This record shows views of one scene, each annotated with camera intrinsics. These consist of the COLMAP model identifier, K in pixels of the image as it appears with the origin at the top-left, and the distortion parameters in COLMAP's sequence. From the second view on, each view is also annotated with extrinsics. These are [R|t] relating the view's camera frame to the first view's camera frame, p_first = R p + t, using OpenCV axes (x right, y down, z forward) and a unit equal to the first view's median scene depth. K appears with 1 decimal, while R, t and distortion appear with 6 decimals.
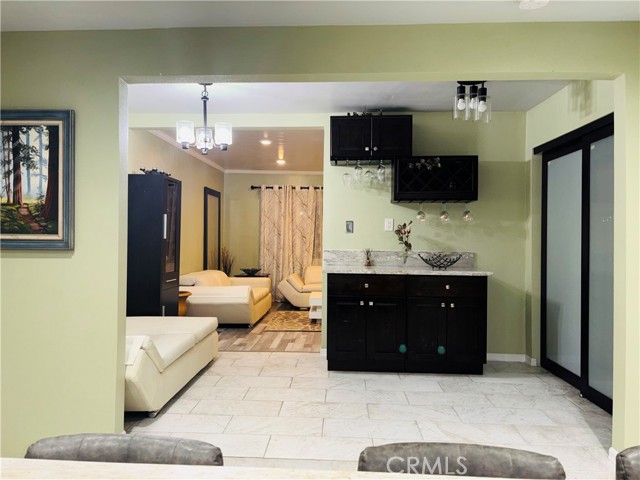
lens RADIAL K [[490.7, 0, 319.2], [0, 490.7, 239.0], [0, 0, 1]] dist [0.011414, 0.000941]
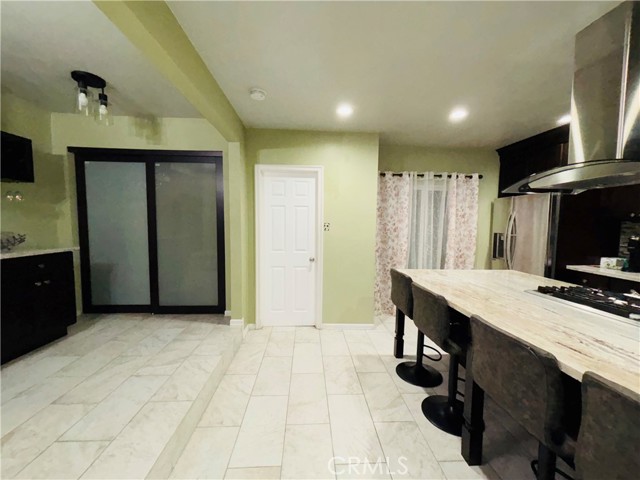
lens RADIAL K [[259.8, 0, 318.9], [0, 259.8, 240.4], [0, 0, 1]] dist [0.001597, 0.000174]
pose [[-0.102673, -0.076958, 0.991734, -0.378045], [-0.008299, 0.997034, 0.076510, -0.002604], [-0.994681, -0.000375, -0.103007, 0.531164]]
